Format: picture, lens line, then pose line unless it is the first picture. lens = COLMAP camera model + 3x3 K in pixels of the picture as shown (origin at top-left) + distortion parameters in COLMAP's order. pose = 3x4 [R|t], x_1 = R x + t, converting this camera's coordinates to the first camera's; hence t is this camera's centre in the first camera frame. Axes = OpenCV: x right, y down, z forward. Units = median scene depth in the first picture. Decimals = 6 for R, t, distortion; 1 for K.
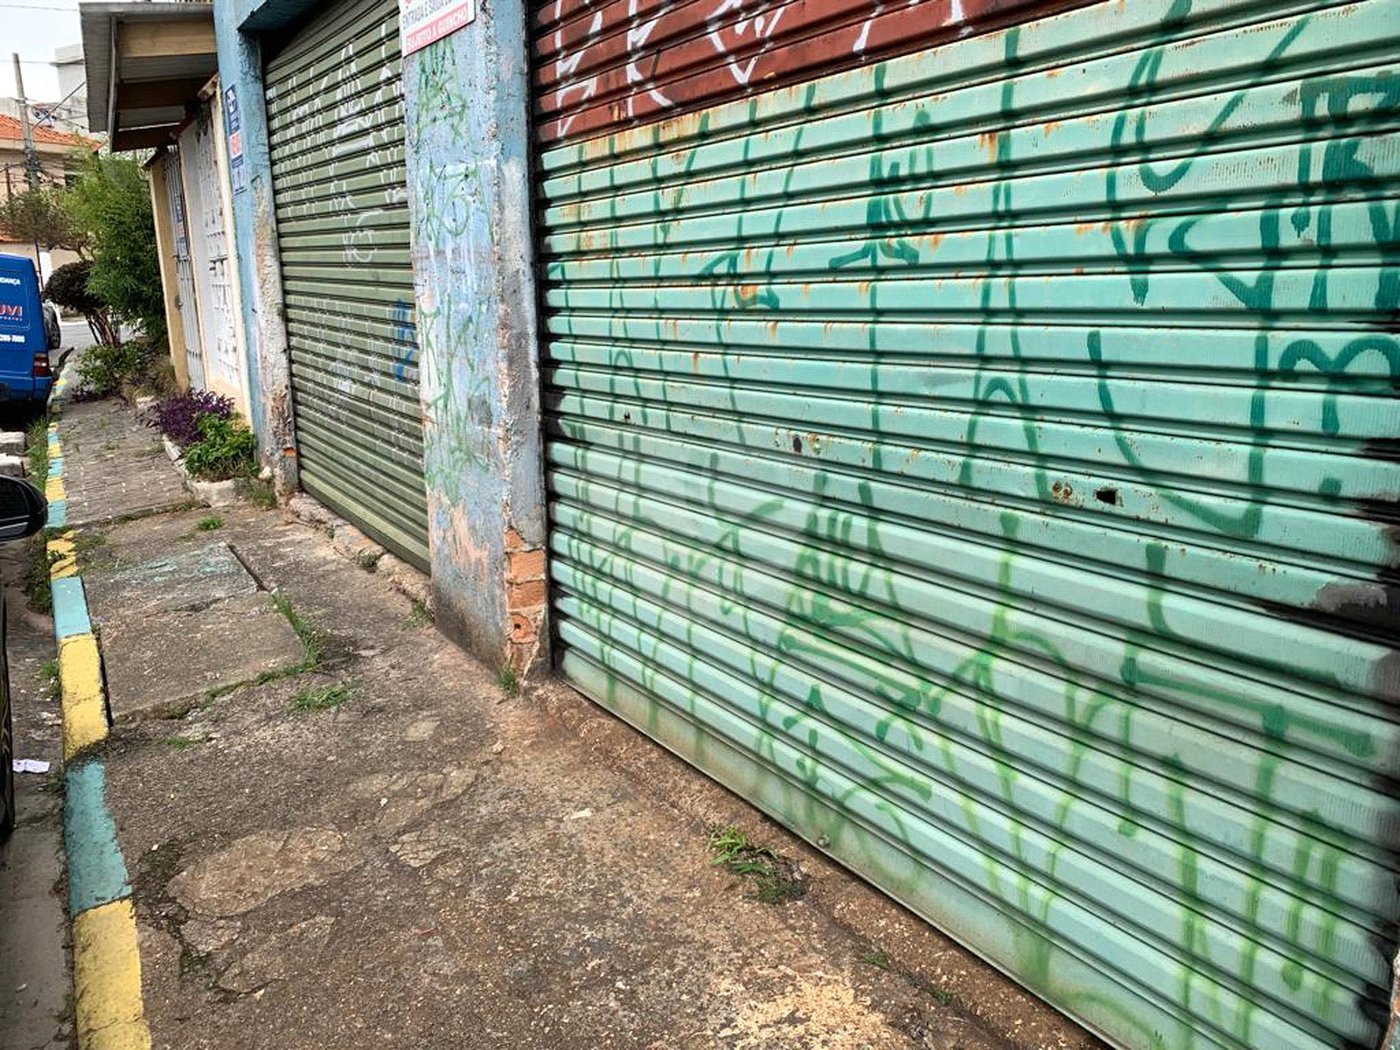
lens RADIAL K [[1067.9, 0, 700.0], [0, 1067.9, 525.0], [0, 0, 1]] dist [0.030511, -0.049493]
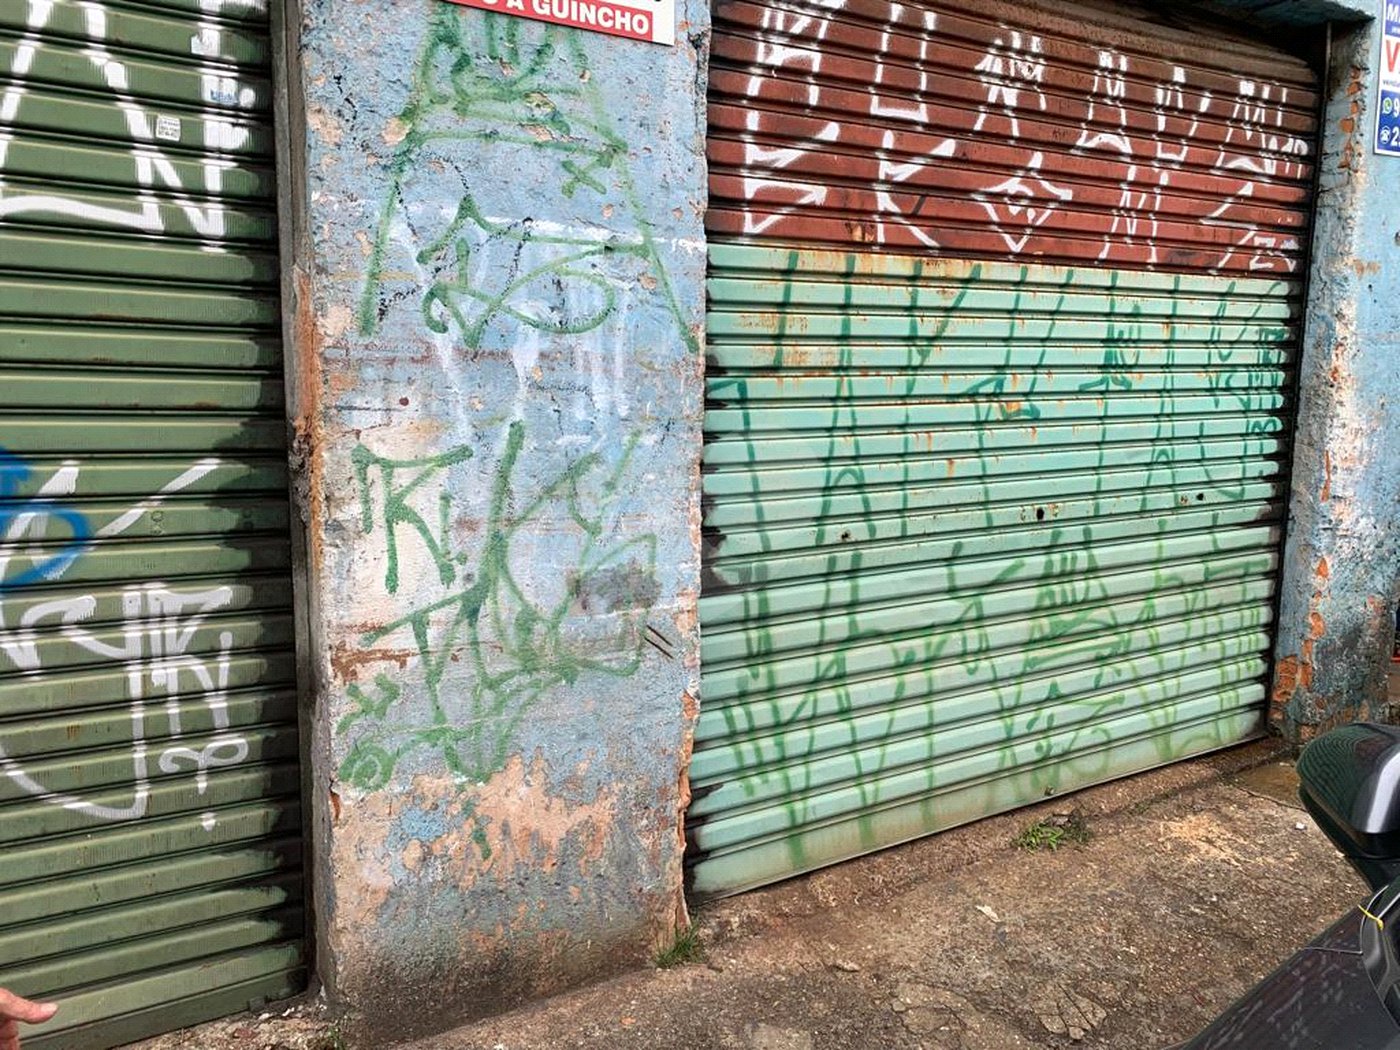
lens RADIAL K [[1067.9, 0, 700.0], [0, 1067.9, 525.0], [0, 0, 1]] dist [0.030511, -0.049493]
pose [[0.031387, -0.128869, 0.991165, -1.656463], [0.214210, 0.969479, 0.119267, -0.410519], [-0.976283, 0.208574, 0.058034, 1.723290]]
